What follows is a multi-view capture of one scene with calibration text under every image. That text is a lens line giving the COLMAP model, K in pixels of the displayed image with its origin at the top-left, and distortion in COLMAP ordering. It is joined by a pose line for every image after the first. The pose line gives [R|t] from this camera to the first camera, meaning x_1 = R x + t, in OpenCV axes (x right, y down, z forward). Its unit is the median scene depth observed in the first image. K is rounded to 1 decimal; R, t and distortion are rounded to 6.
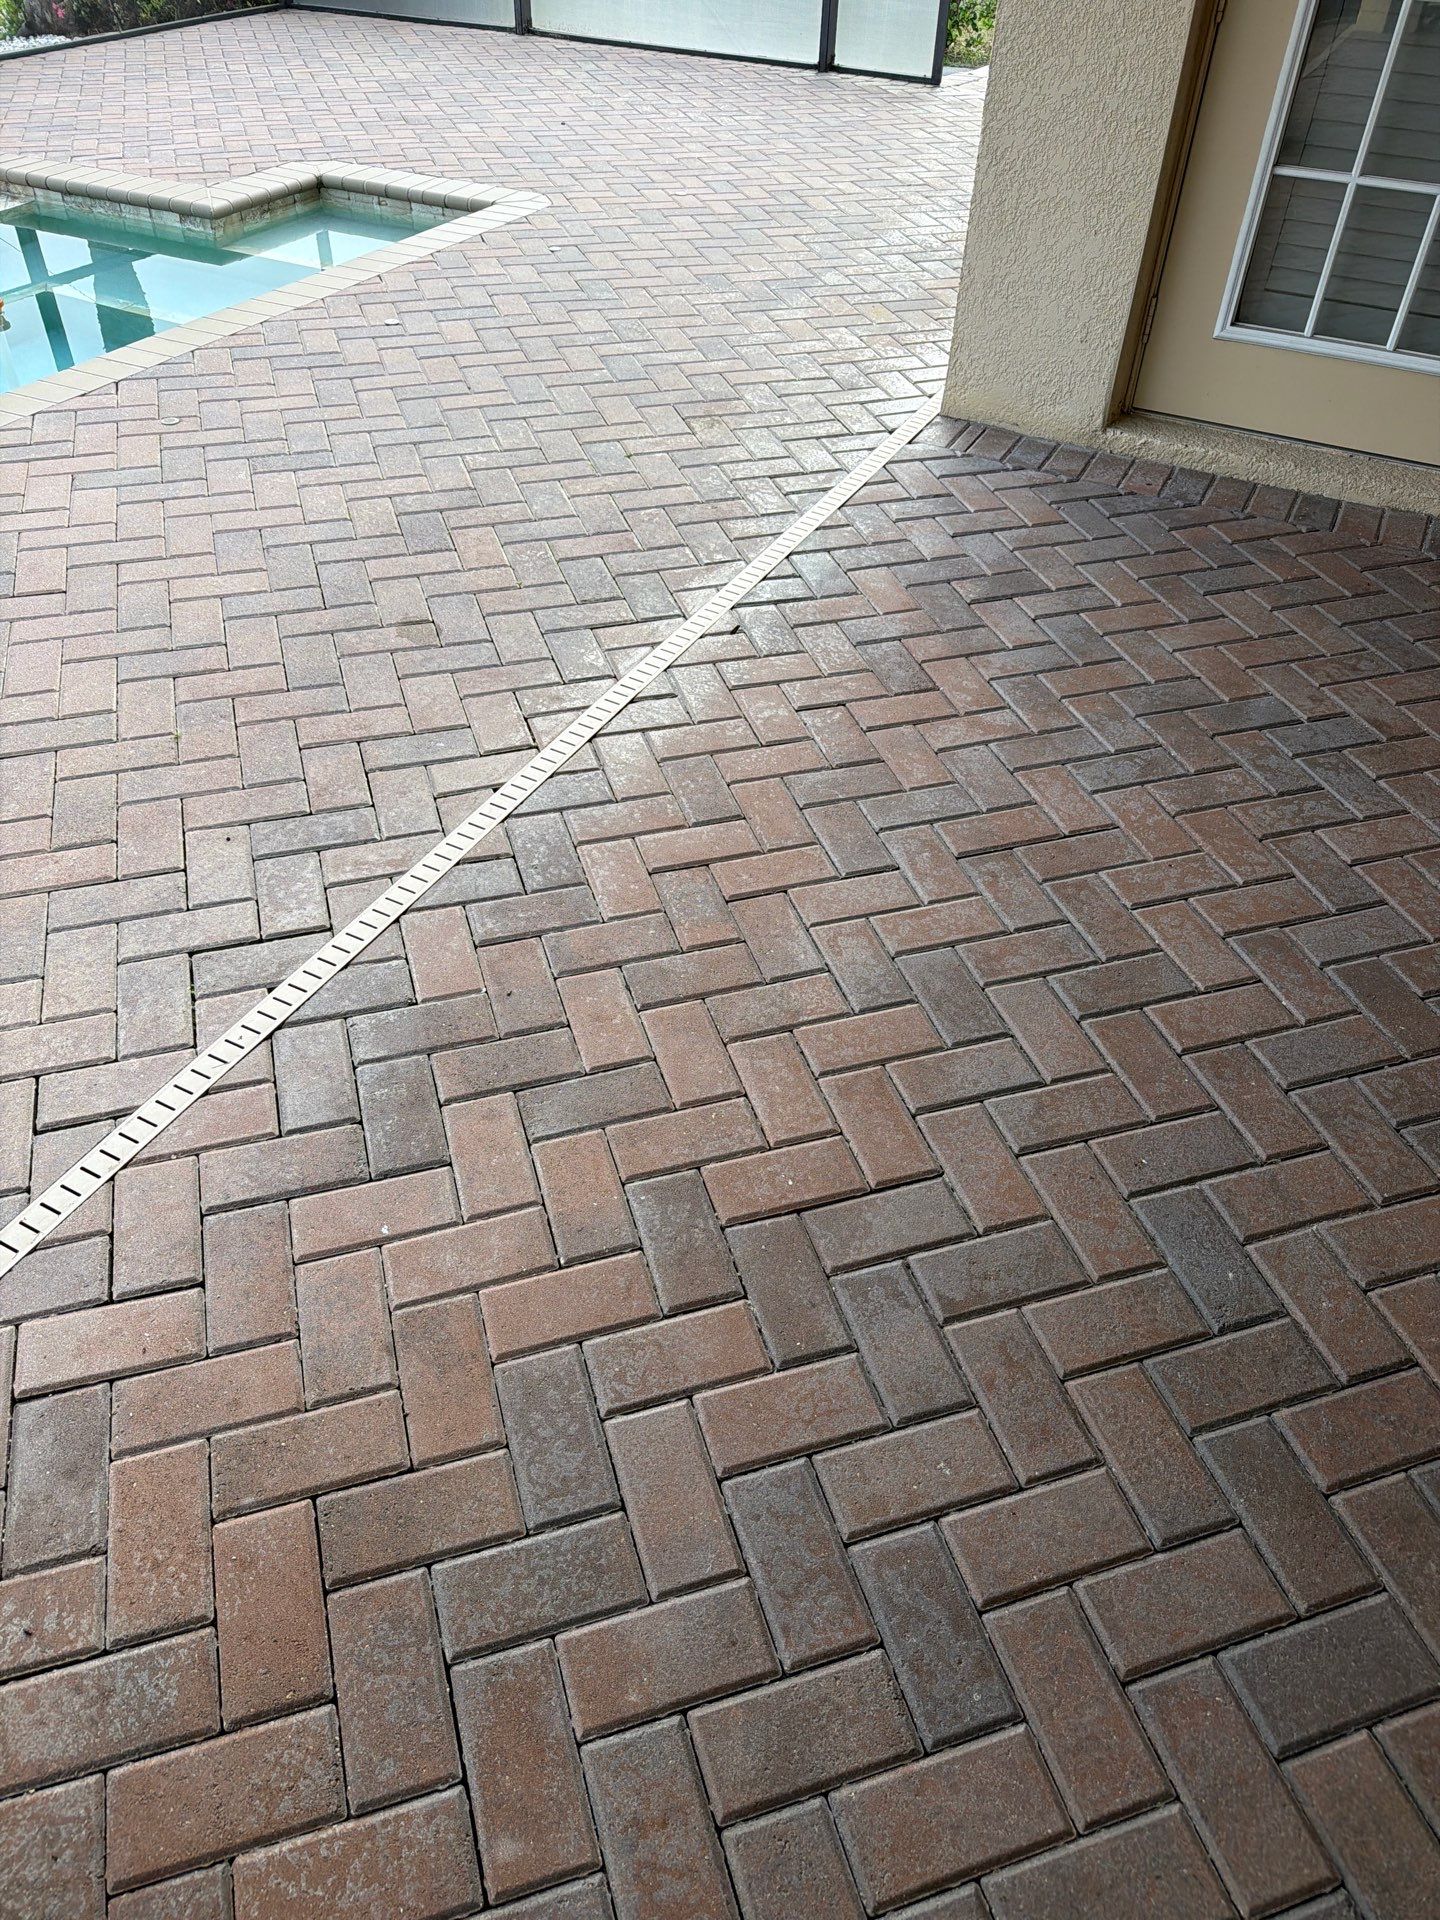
lens RADIAL K [[1350.6, 0, 709.3], [0, 1350.6, 968.7], [0, 0, 1]] dist [0.034649, -0.045704]
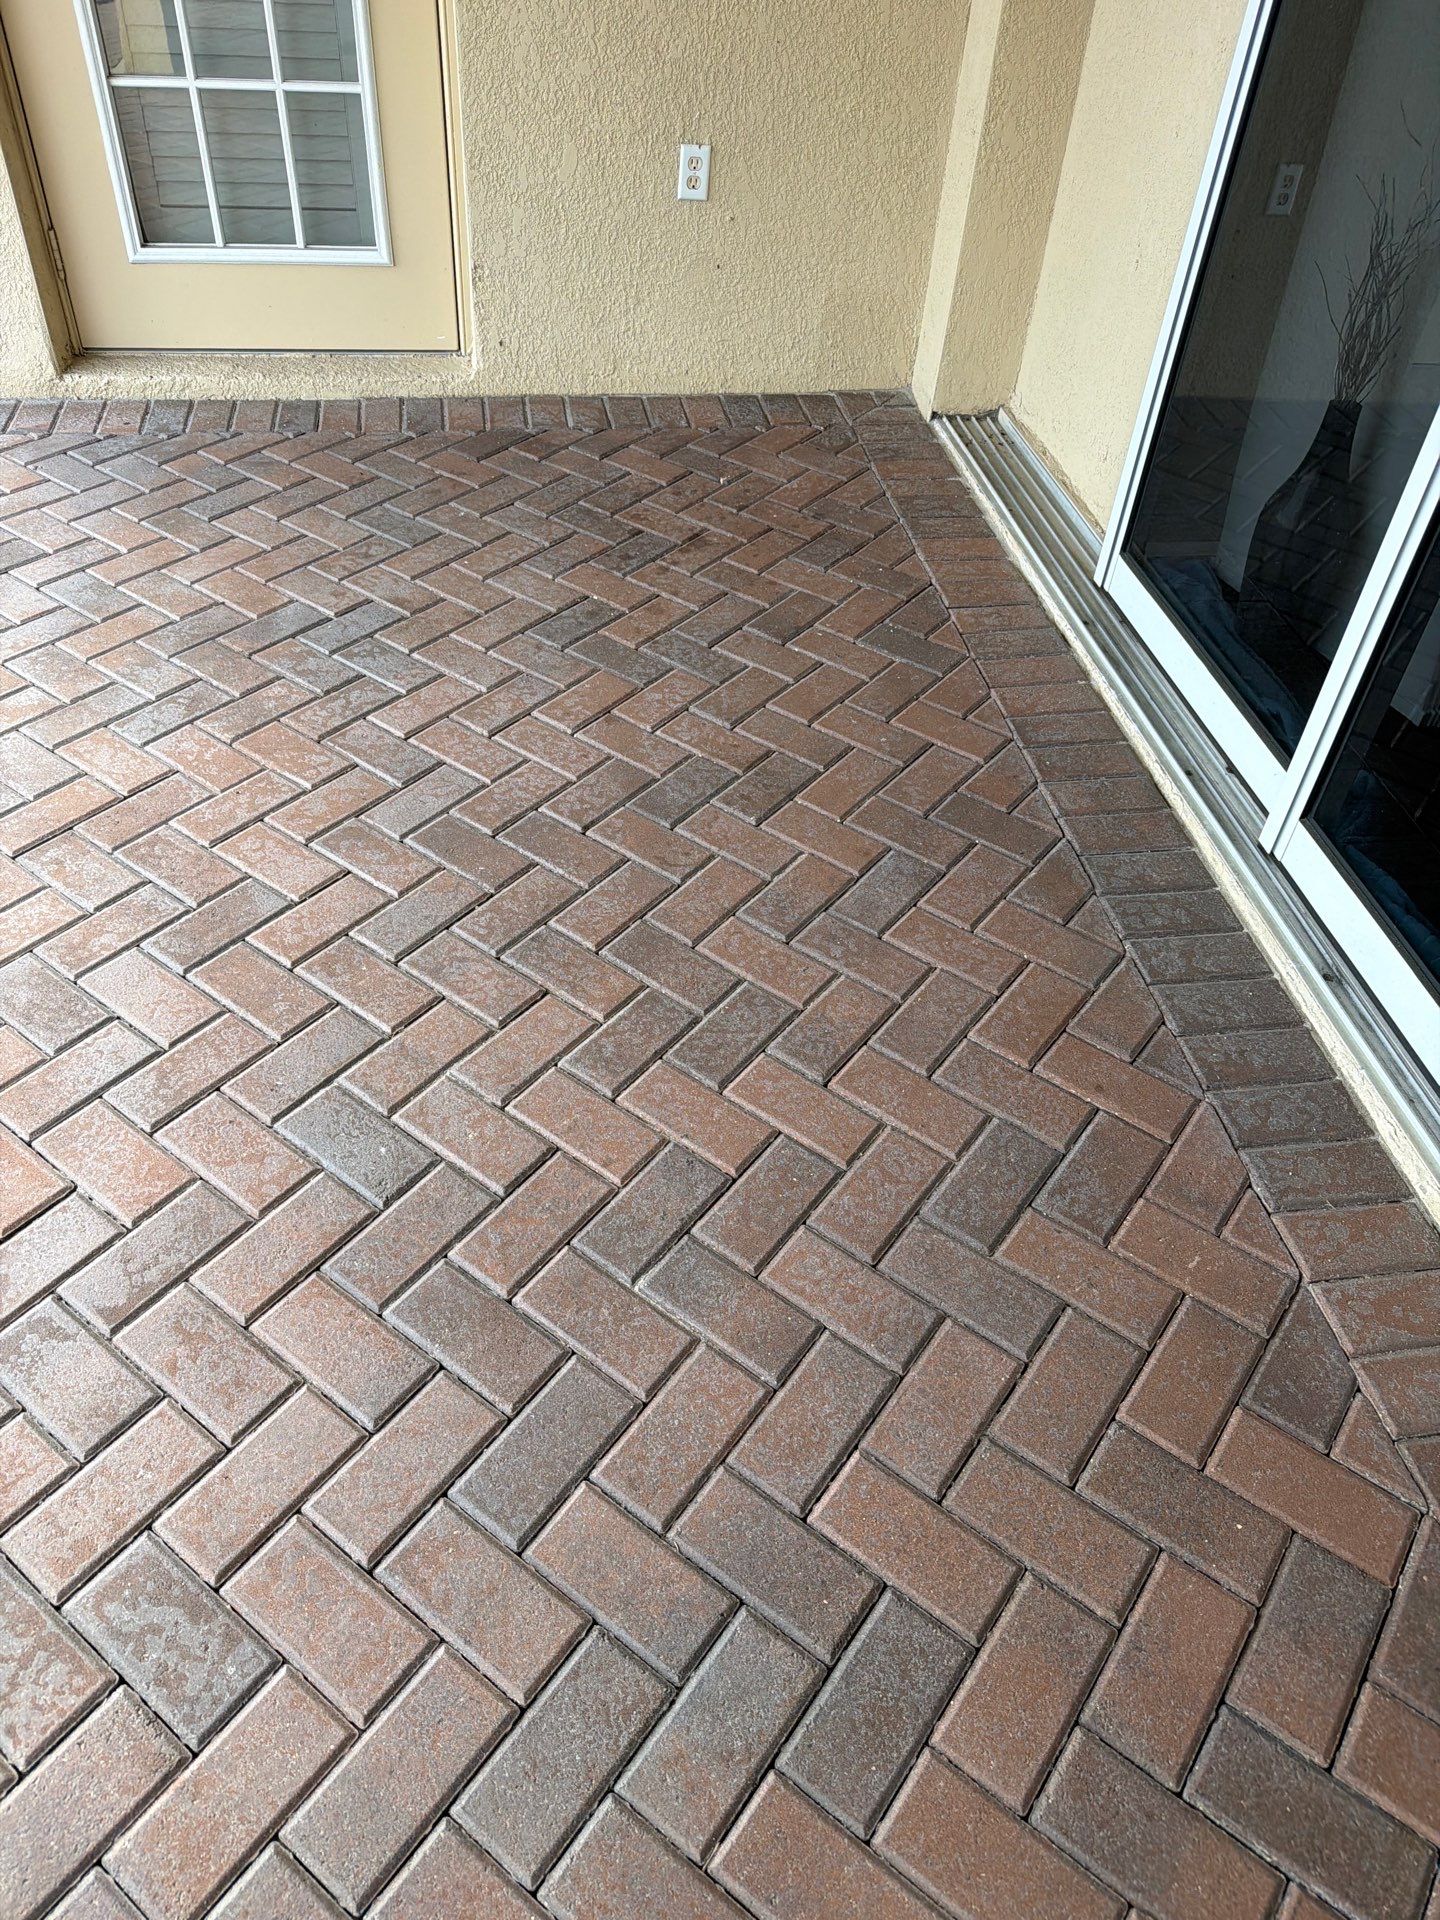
lens RADIAL K [[1350.6, 0, 709.4], [0, 1350.6, 973.1], [0, 0, 1]] dist [0.034649, -0.045704]
pose [[0.813014, -0.380889, 0.440377, 0.136859], [0.363794, 0.922842, 0.126552, 0.045527], [-0.454601, 0.057318, 0.888849, -0.025419]]
